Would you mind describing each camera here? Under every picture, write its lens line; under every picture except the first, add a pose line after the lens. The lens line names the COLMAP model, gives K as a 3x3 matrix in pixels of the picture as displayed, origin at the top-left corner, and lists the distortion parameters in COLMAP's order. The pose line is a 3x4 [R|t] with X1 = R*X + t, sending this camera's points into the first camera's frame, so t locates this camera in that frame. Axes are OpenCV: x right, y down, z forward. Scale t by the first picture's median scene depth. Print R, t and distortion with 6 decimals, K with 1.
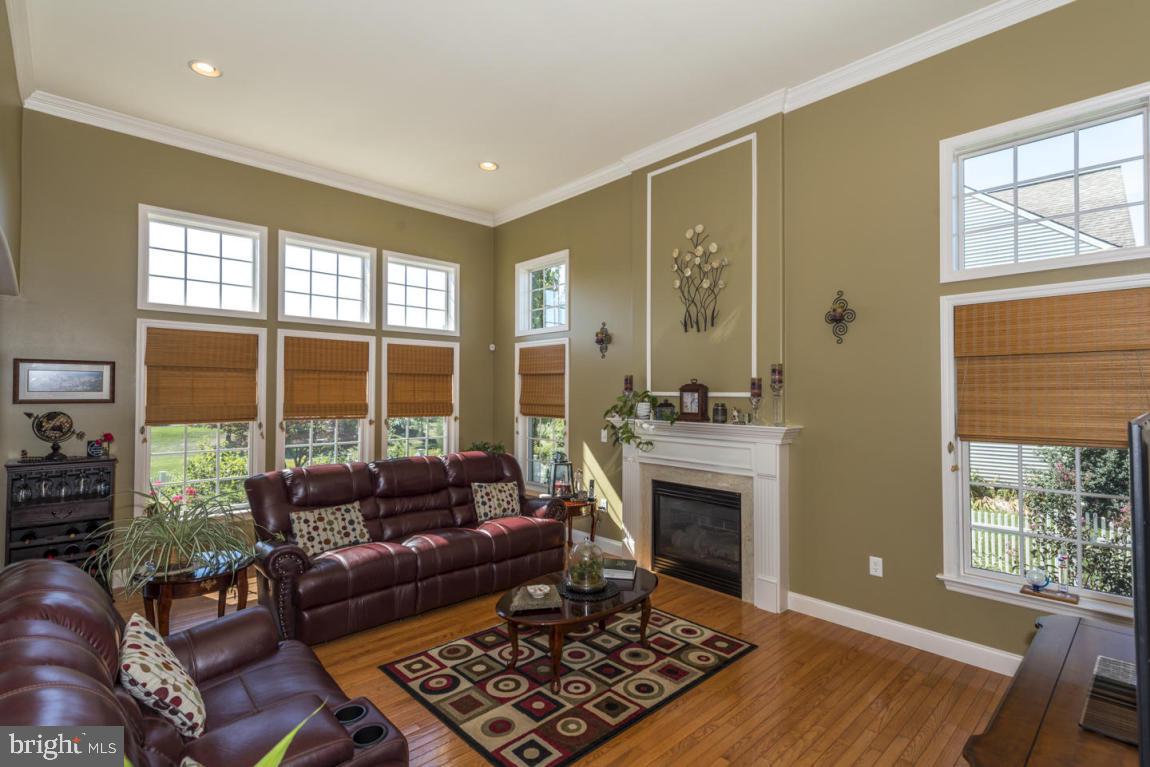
lens RADIAL K [[551.3, 0, 573.7], [0, 551.3, 396.7], [0, 0, 1]] dist [-0.003176, -0.000209]
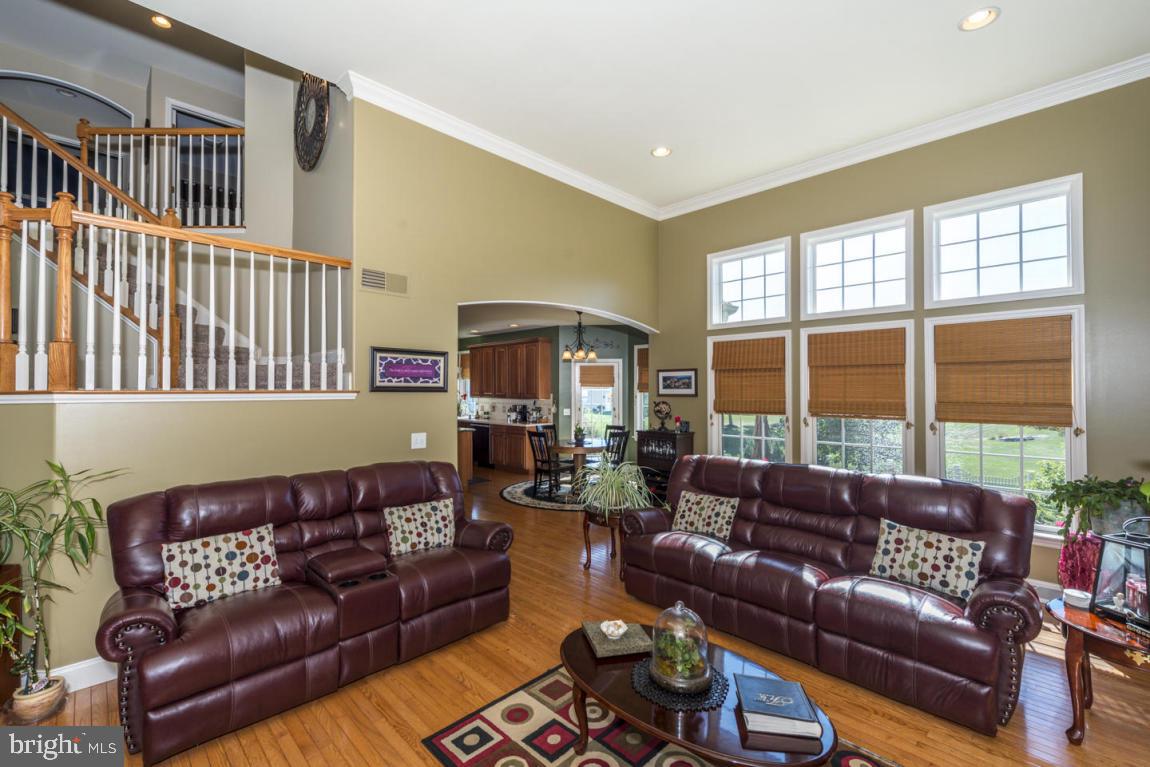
lens RADIAL K [[508.3, 0, 575.0], [0, 508.3, 383.5], [0, 0, 1]] dist [0.100133, -0.000012]
pose [[0.046235, -0.010207, -0.998878, 0.440245], [0.000786, 0.999948, -0.010181, -0.008947], [0.998930, -0.000314, 0.046241, 0.533495]]
